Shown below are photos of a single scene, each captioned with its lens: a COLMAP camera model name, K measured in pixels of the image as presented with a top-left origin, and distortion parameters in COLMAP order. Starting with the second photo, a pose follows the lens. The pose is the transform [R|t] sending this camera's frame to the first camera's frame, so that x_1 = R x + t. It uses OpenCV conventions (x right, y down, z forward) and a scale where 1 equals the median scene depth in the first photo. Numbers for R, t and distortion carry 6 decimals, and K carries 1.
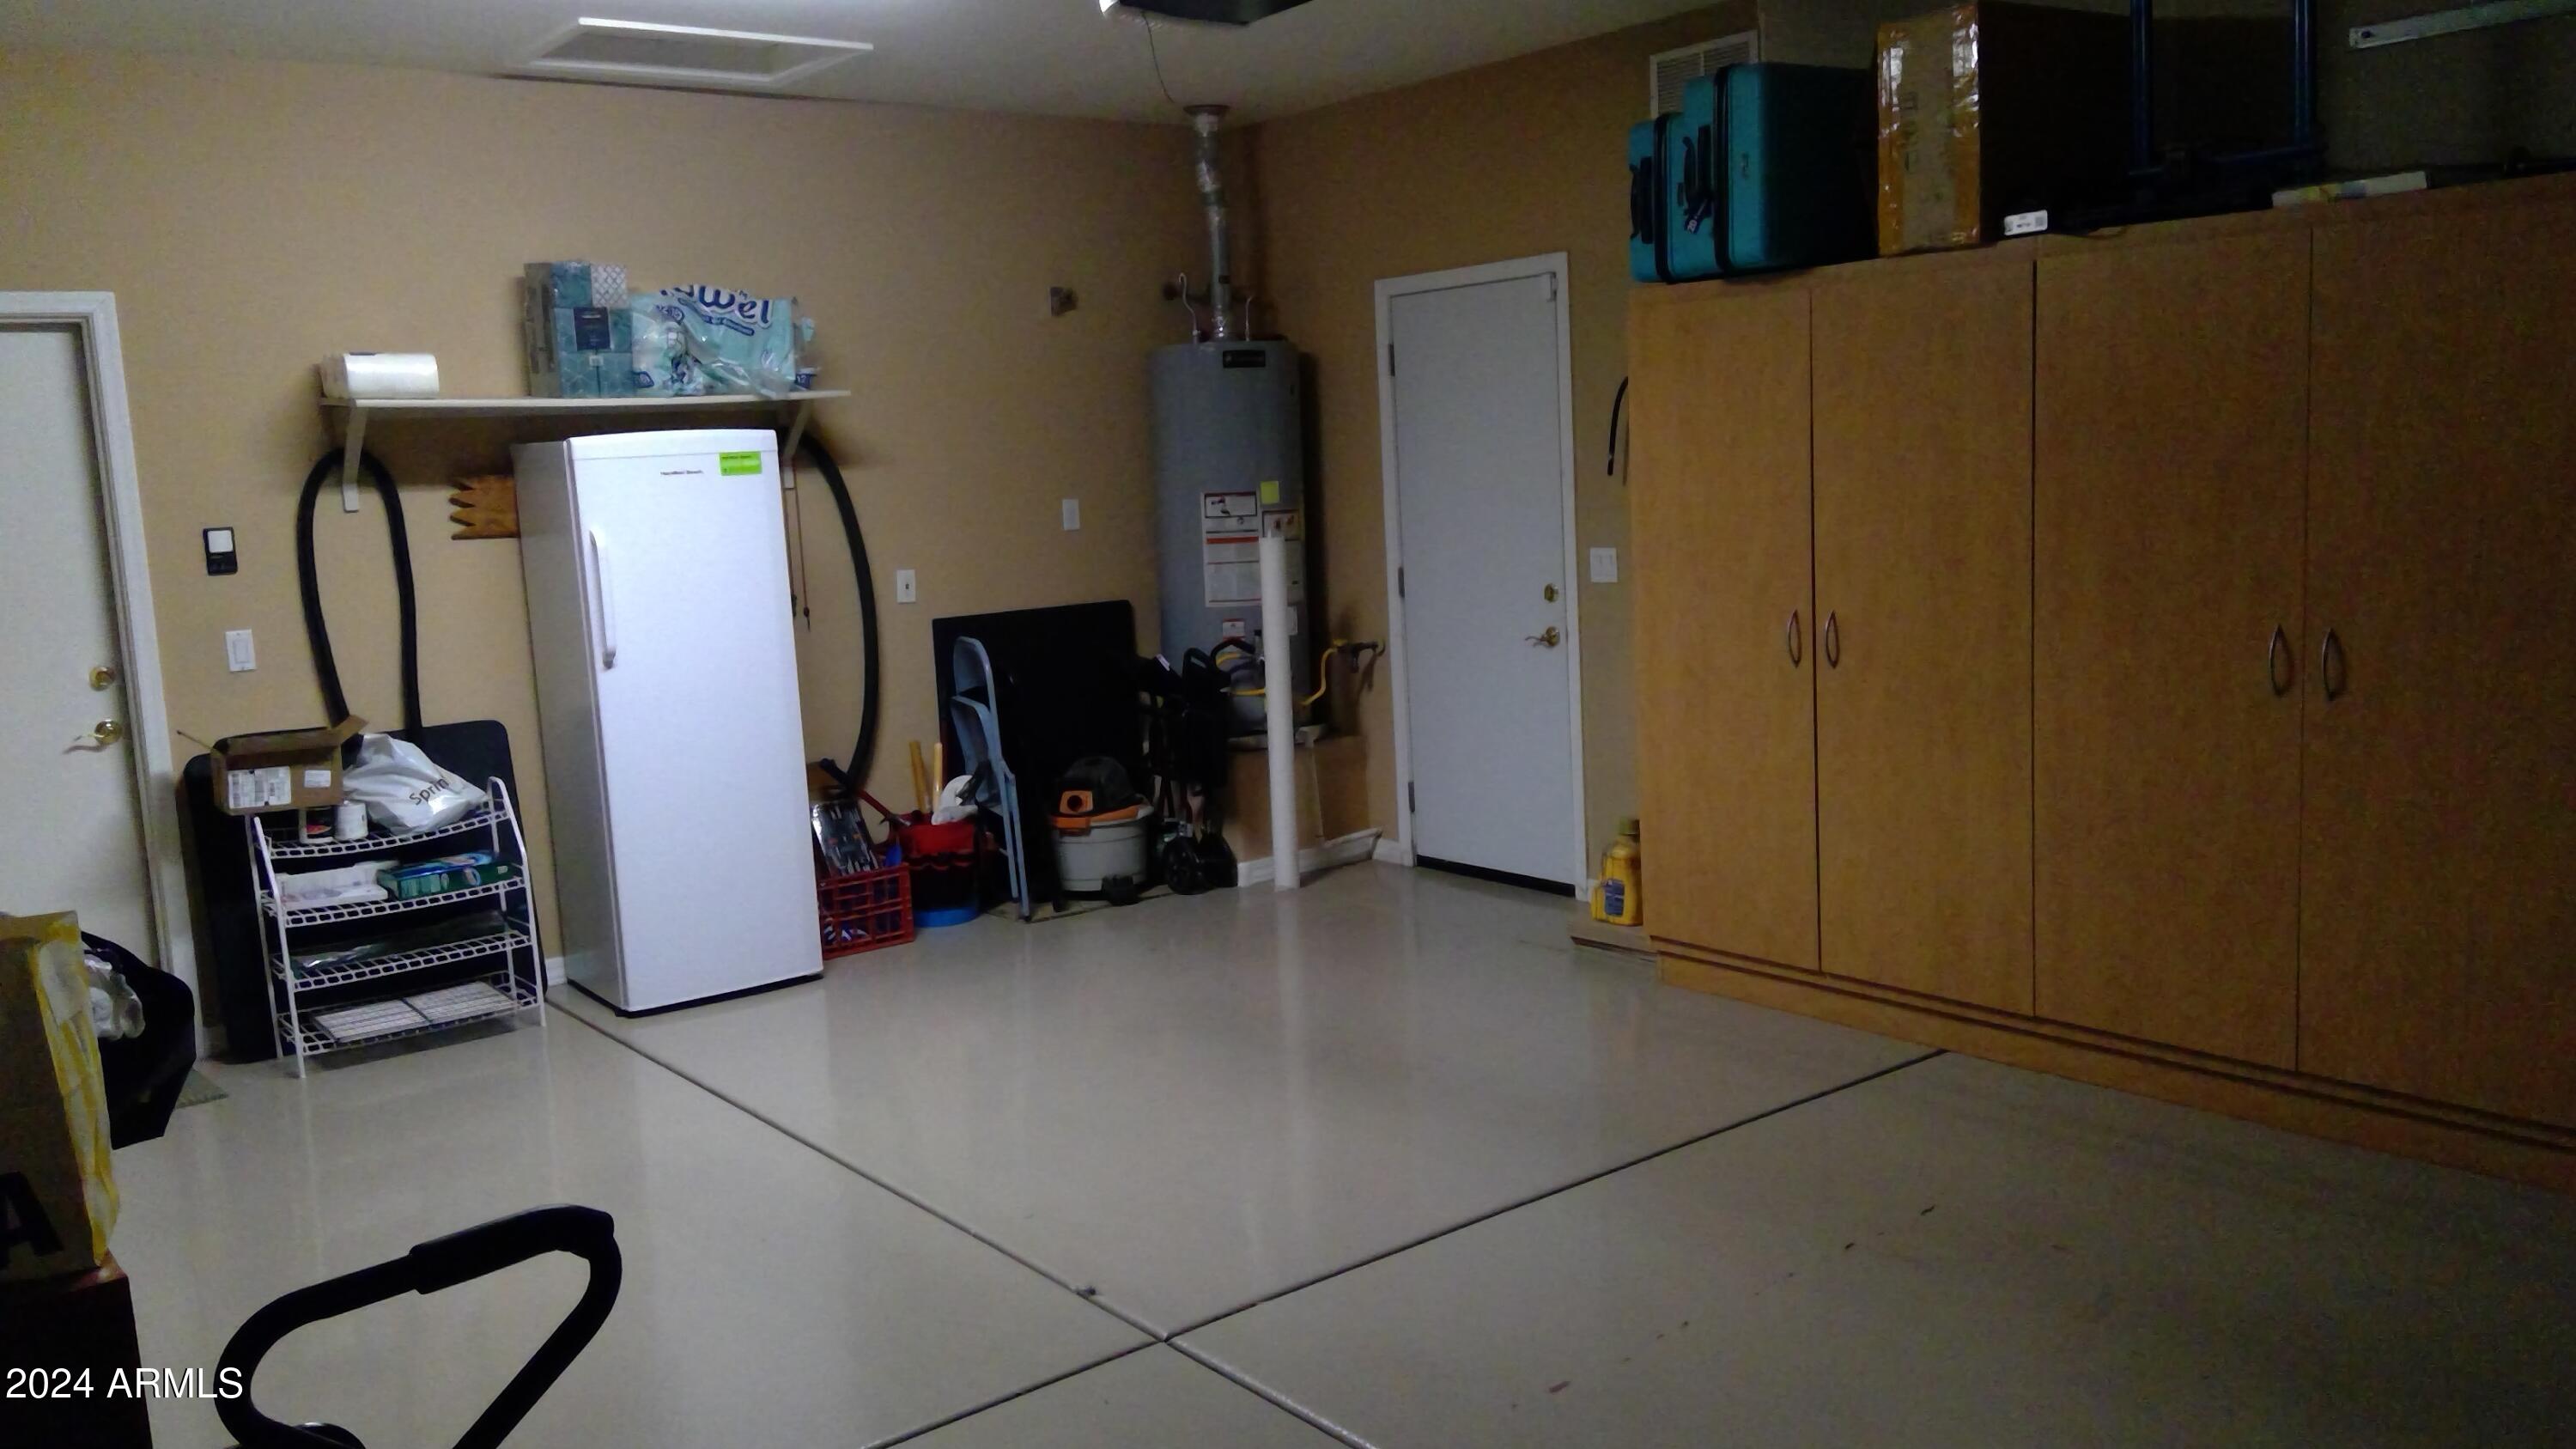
lens RADIAL K [[2029.5, 0, 1291.6], [0, 2029.5, 722.1], [0, 0, 1]] dist [0.062052, -0.106712]
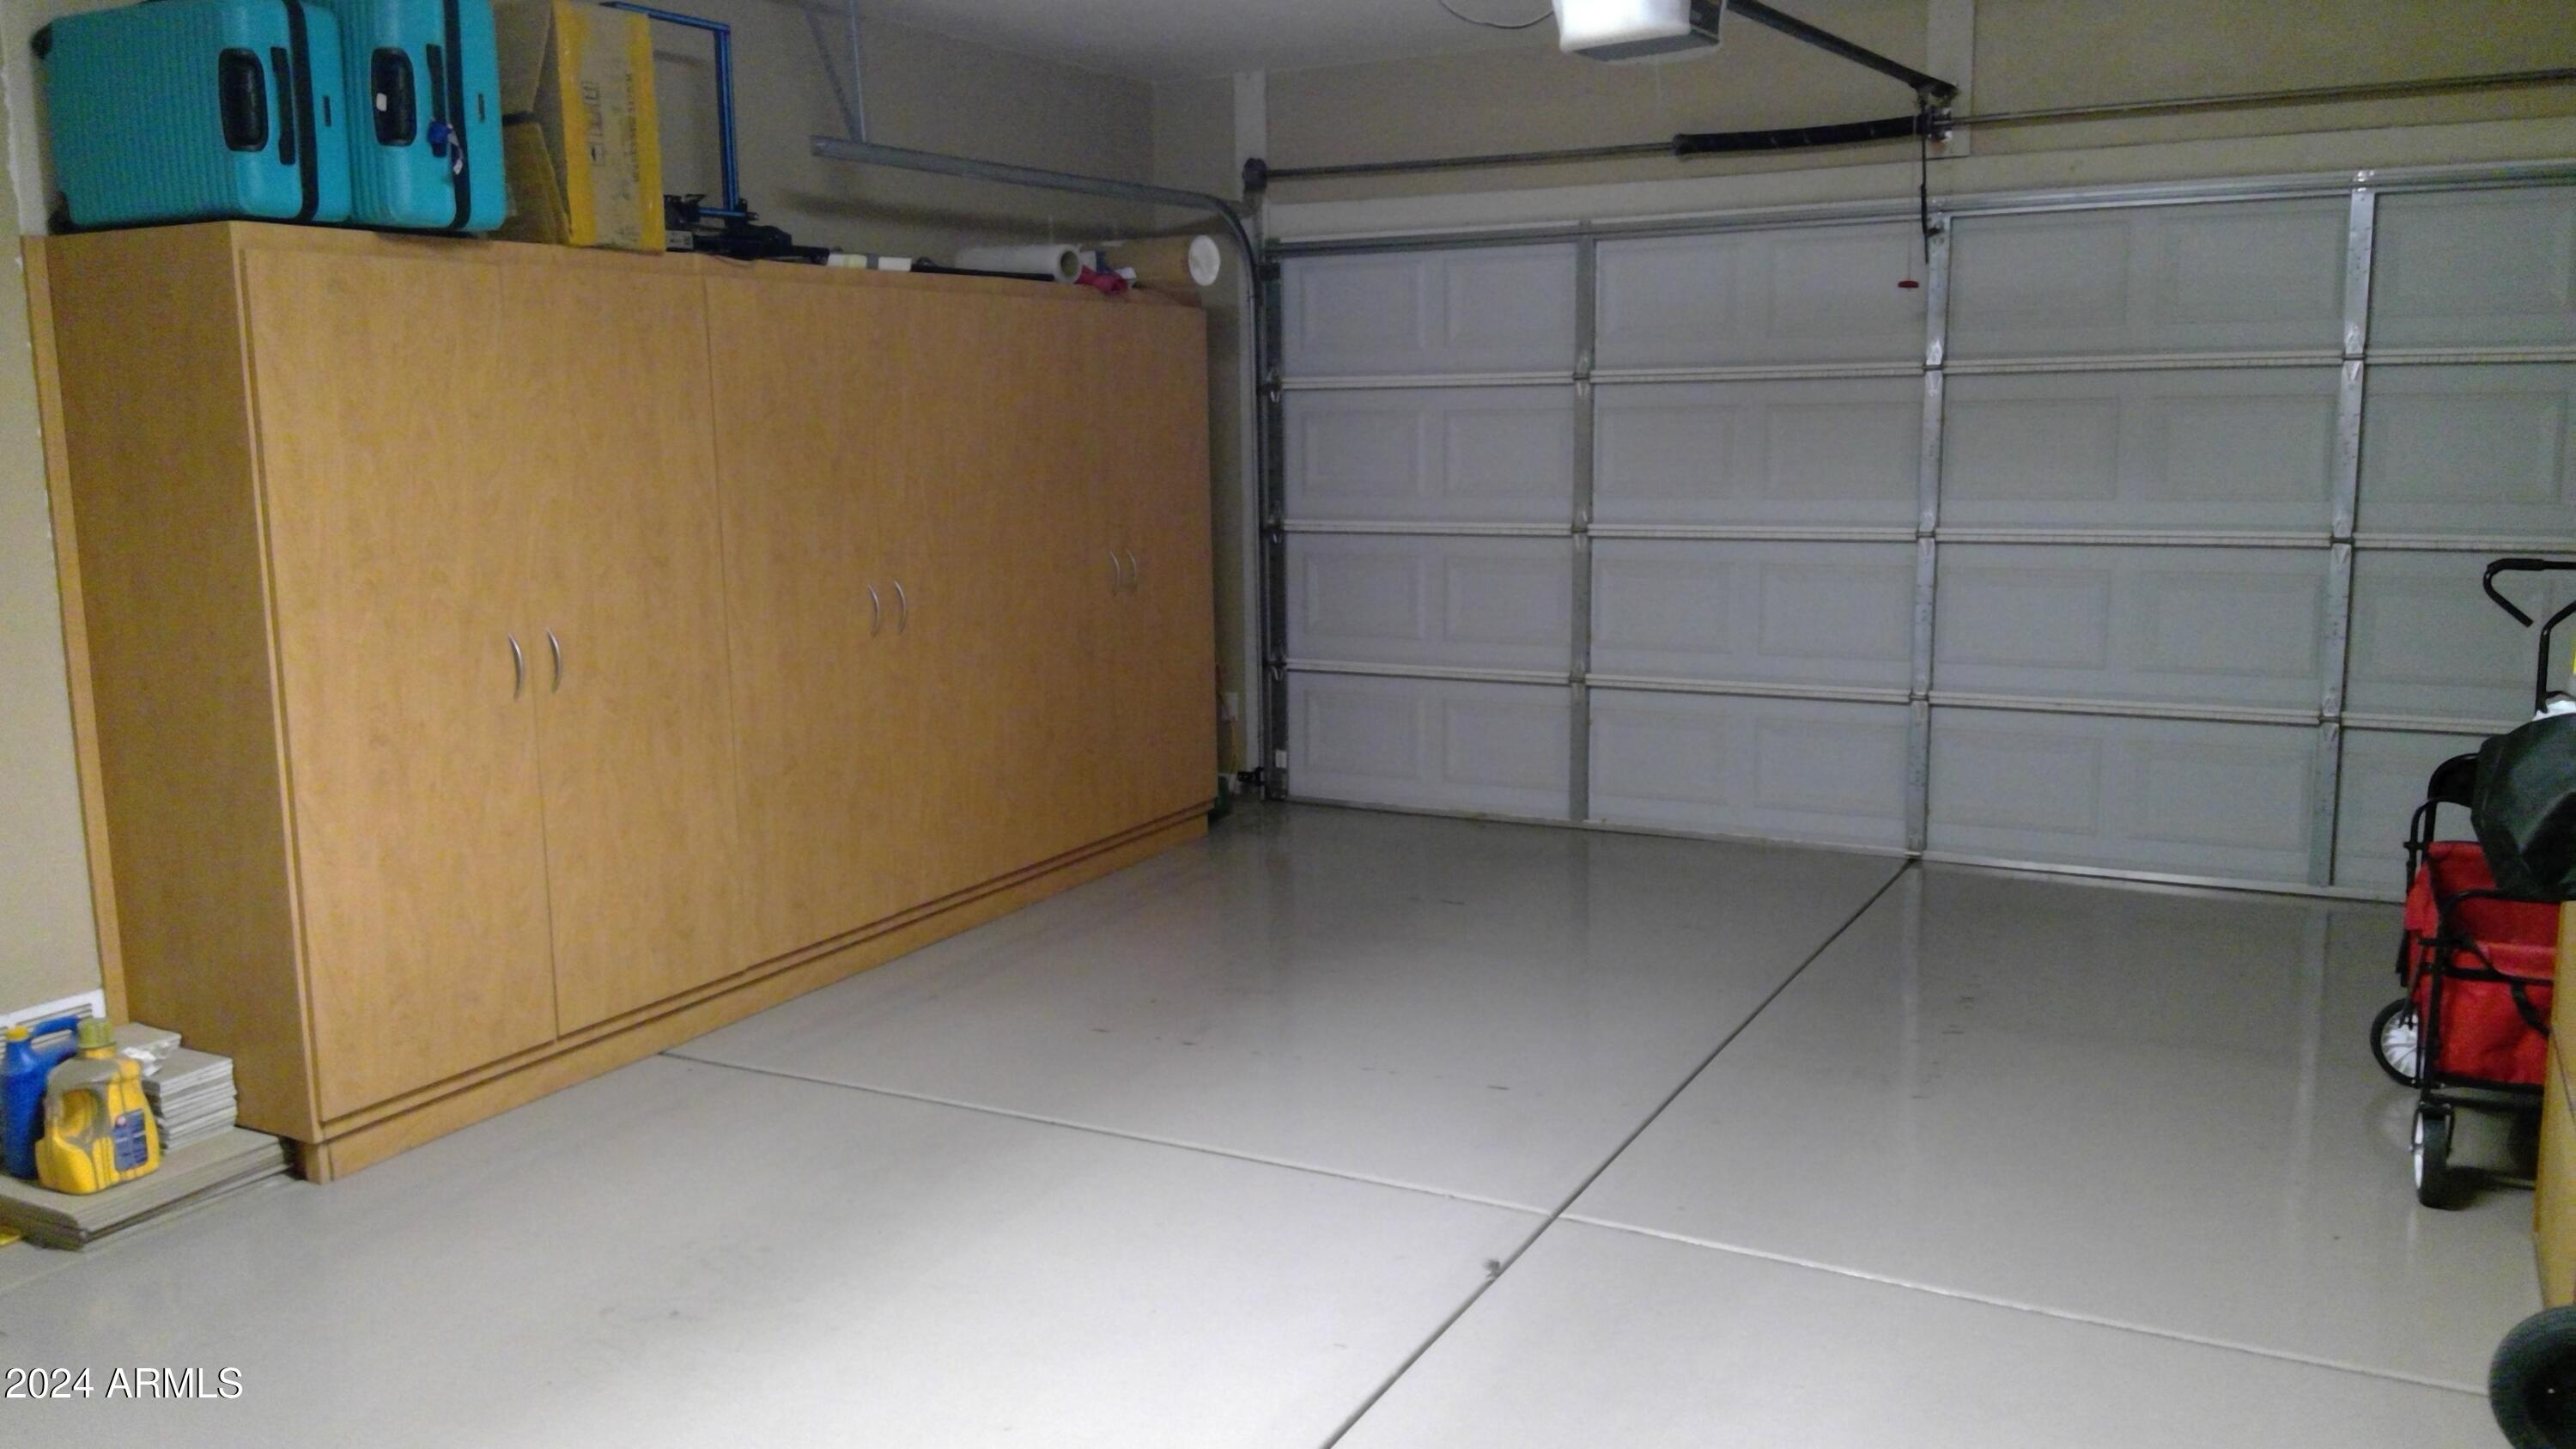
lens RADIAL K [[2029.5, 0, 1289.7], [0, 2029.5, 726.5], [0, 0, 1]] dist [0.062052, -0.106712]
pose [[-0.416521, -0.085773, 0.905071, -0.722482], [0.159684, 0.973160, 0.165713, -0.114618], [-0.894992, 0.213548, -0.391645, 1.120455]]
